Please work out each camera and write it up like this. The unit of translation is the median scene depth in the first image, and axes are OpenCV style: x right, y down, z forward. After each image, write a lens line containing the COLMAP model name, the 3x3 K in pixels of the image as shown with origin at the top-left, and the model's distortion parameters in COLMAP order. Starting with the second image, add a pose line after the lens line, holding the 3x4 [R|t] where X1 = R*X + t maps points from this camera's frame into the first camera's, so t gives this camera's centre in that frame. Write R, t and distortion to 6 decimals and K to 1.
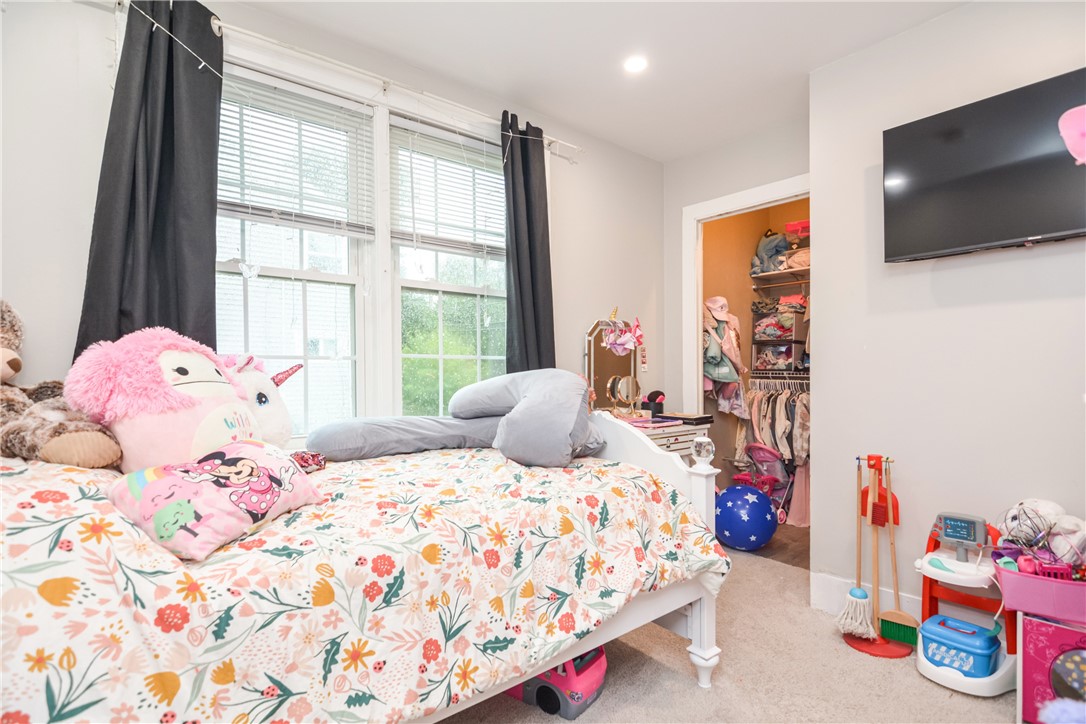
lens RADIAL K [[537.1, 0, 546.0], [0, 537.1, 370.2], [0, 0, 1]] dist [-0.011093, -0.006487]
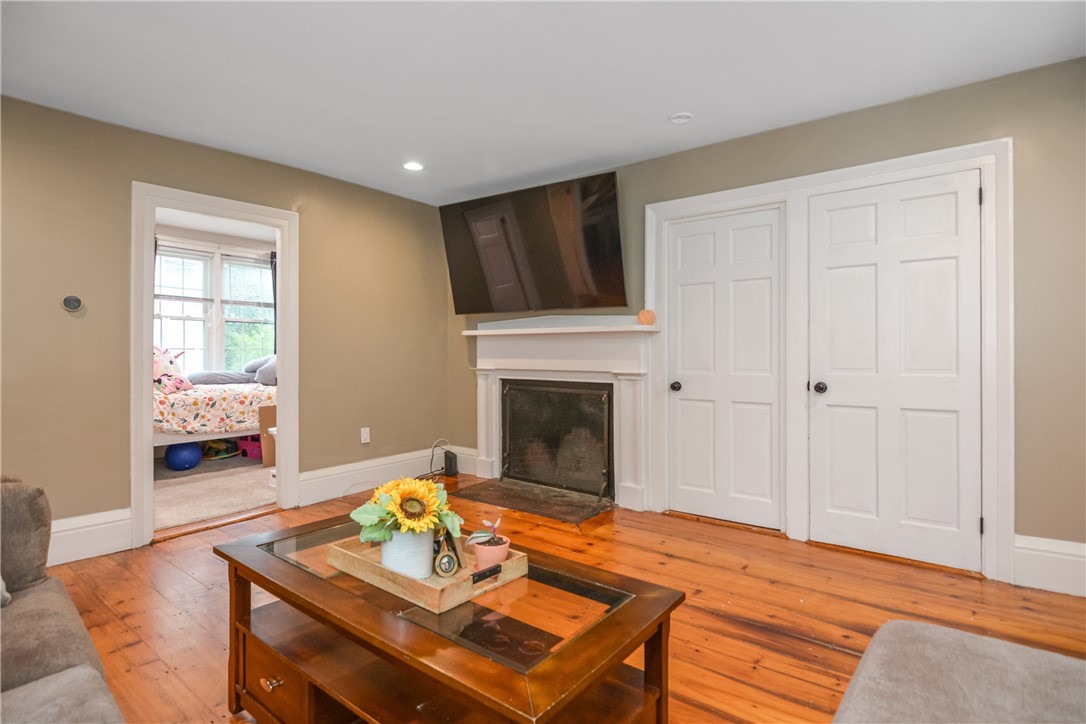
lens RADIAL K [[537.1, 0, 536.4], [0, 537.1, 352.7], [0, 0, 1]] dist [-0.011093, -0.006487]
pose [[0.978170, 0.009794, 0.207577, 1.114350], [-0.007679, 0.999910, -0.010990, 0.019003], [-0.207665, 0.009156, 0.978157, -3.063120]]
